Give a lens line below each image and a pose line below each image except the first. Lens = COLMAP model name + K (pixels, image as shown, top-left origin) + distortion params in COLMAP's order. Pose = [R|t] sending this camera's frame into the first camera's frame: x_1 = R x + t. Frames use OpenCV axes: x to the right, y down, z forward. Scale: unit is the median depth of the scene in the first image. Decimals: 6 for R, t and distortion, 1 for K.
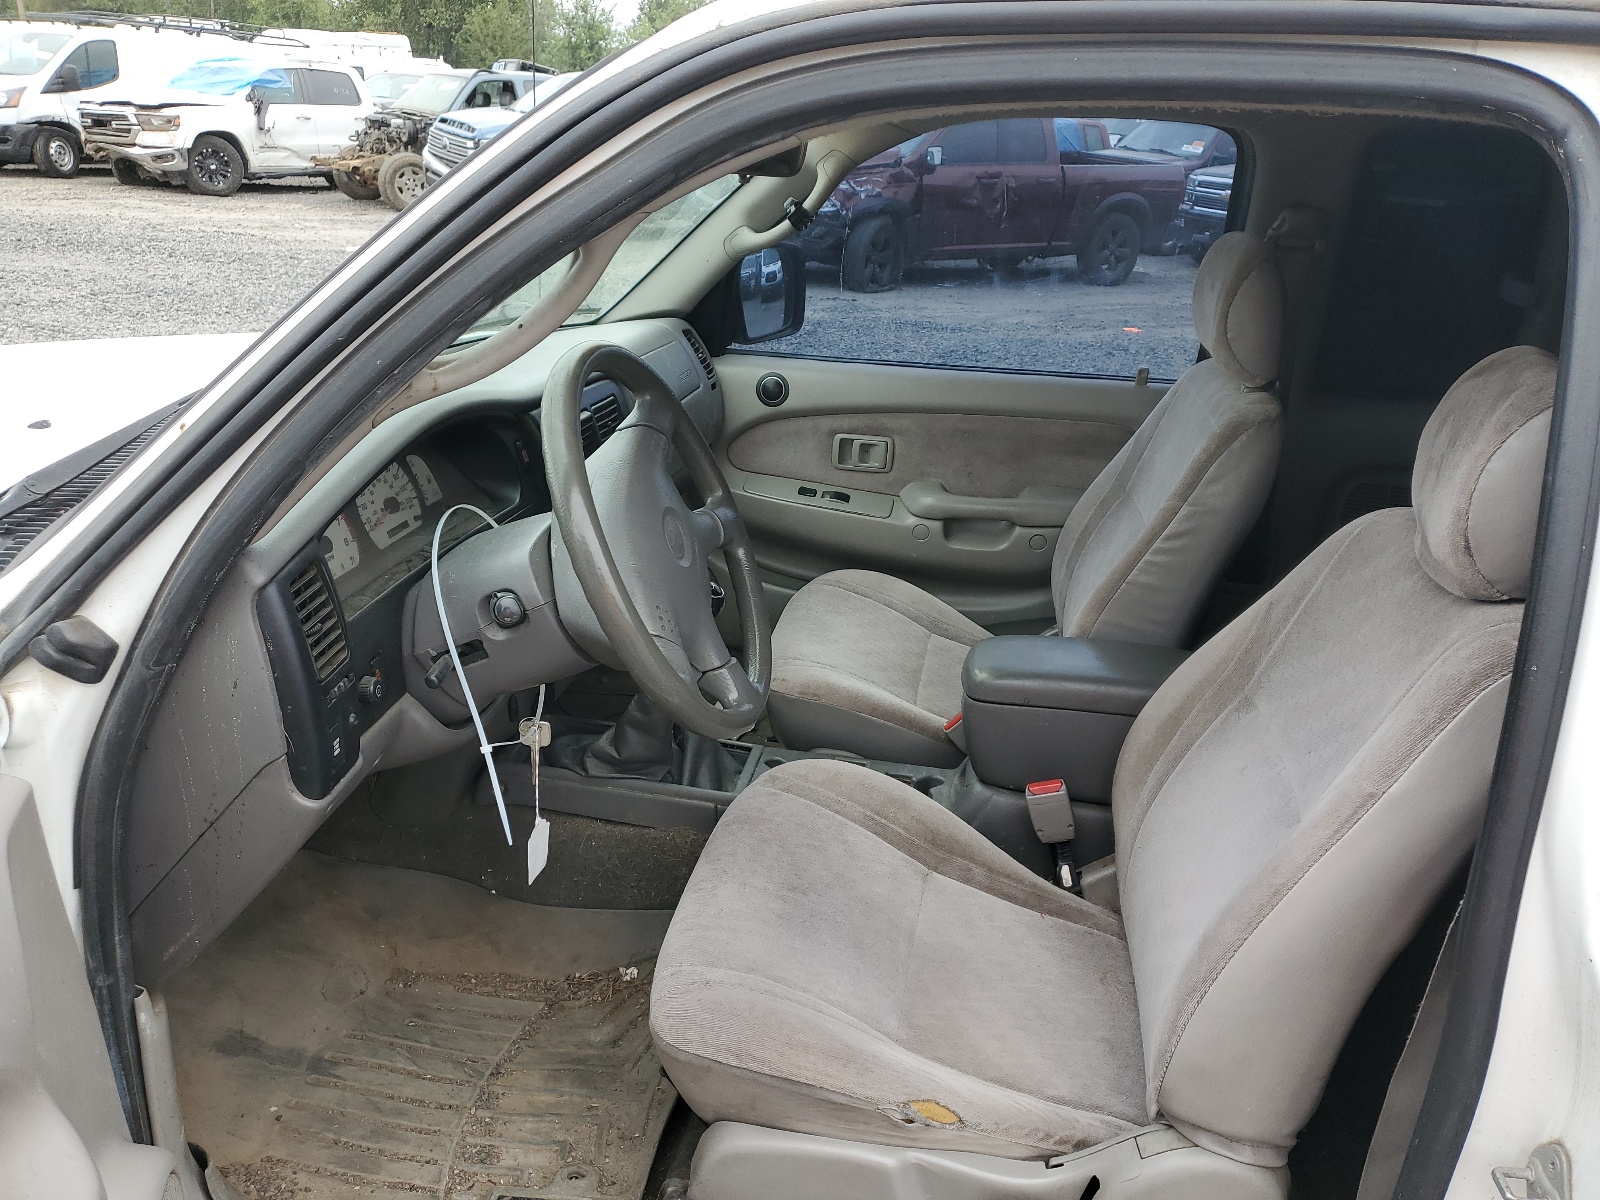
lens RADIAL K [[1356.7, 0, 800.0], [0, 1356.7, 600.0], [0, 0, 1]] dist [0.009392, 0.006083]
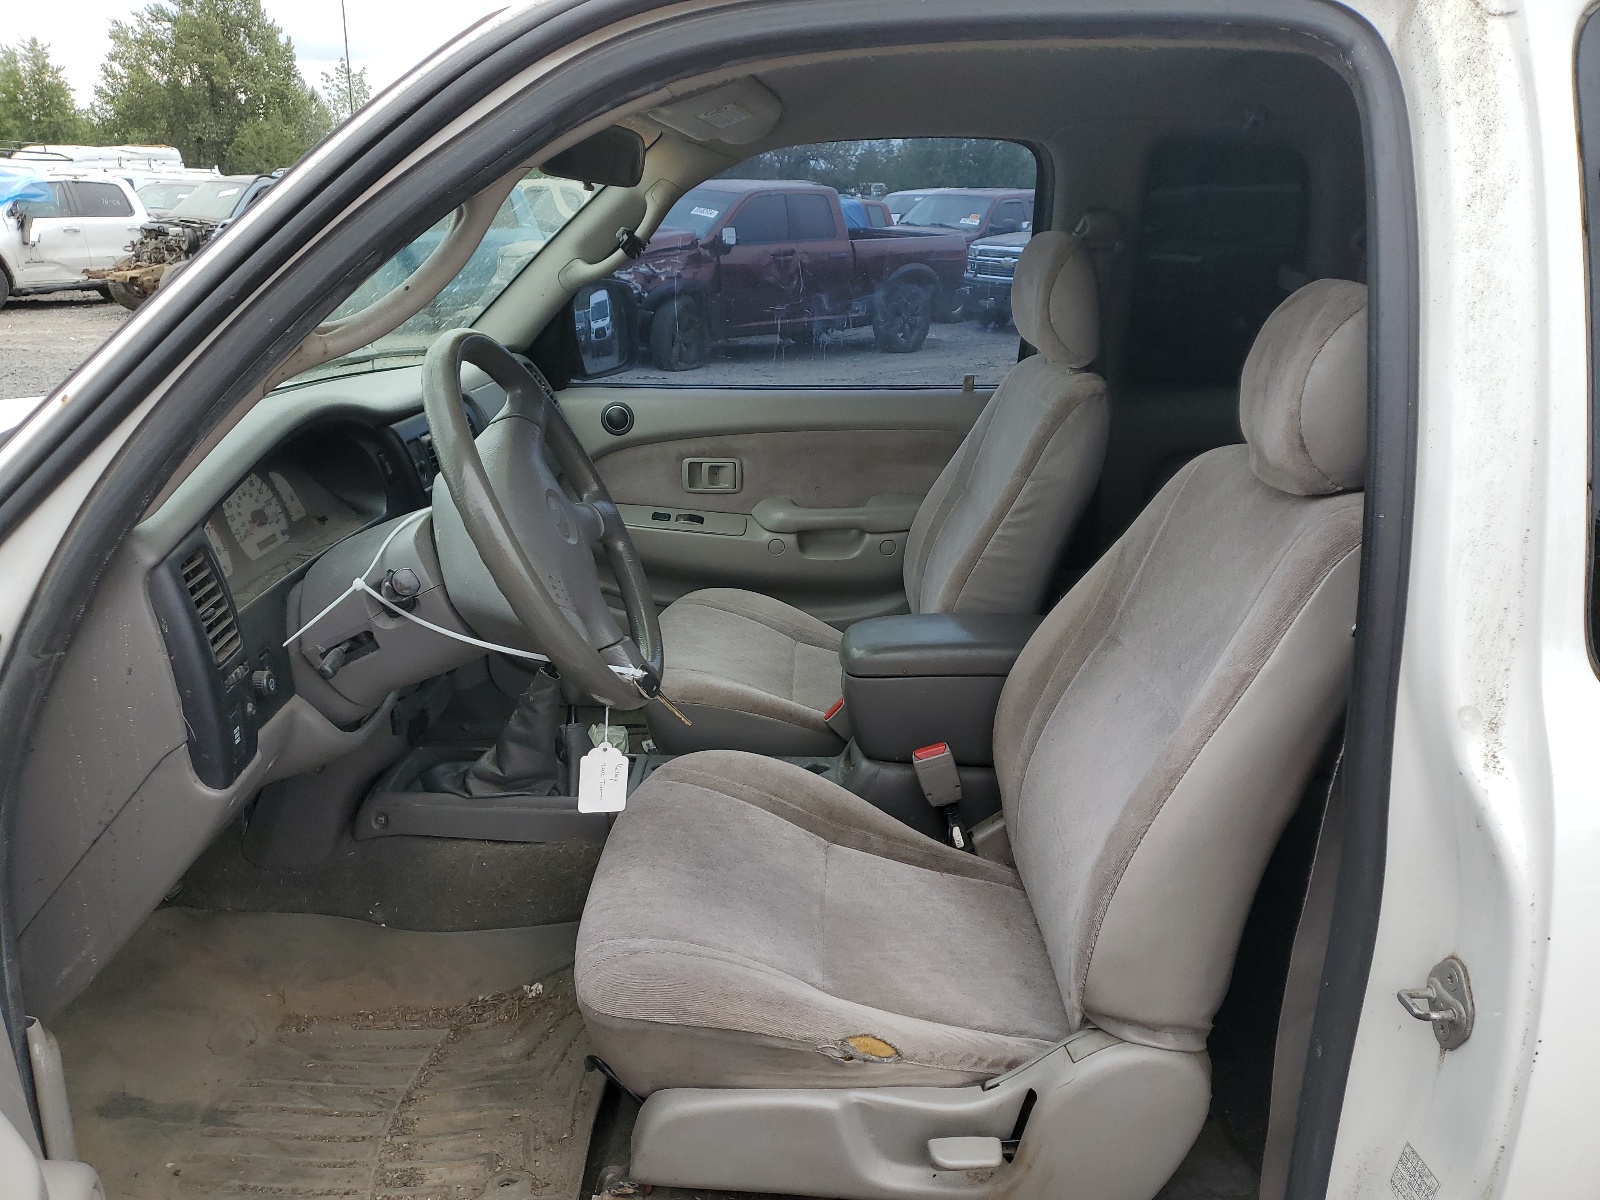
lens RADIAL K [[1360.9, 0, 800.0], [0, 1360.9, 600.0], [0, 0, 1]] dist [0.016150, 0.005283]
pose [[0.986971, -0.084532, 0.136904, -0.052167], [0.094400, 0.993260, -0.067256, 0.087881], [-0.130296, 0.079303, 0.988298, -0.020442]]
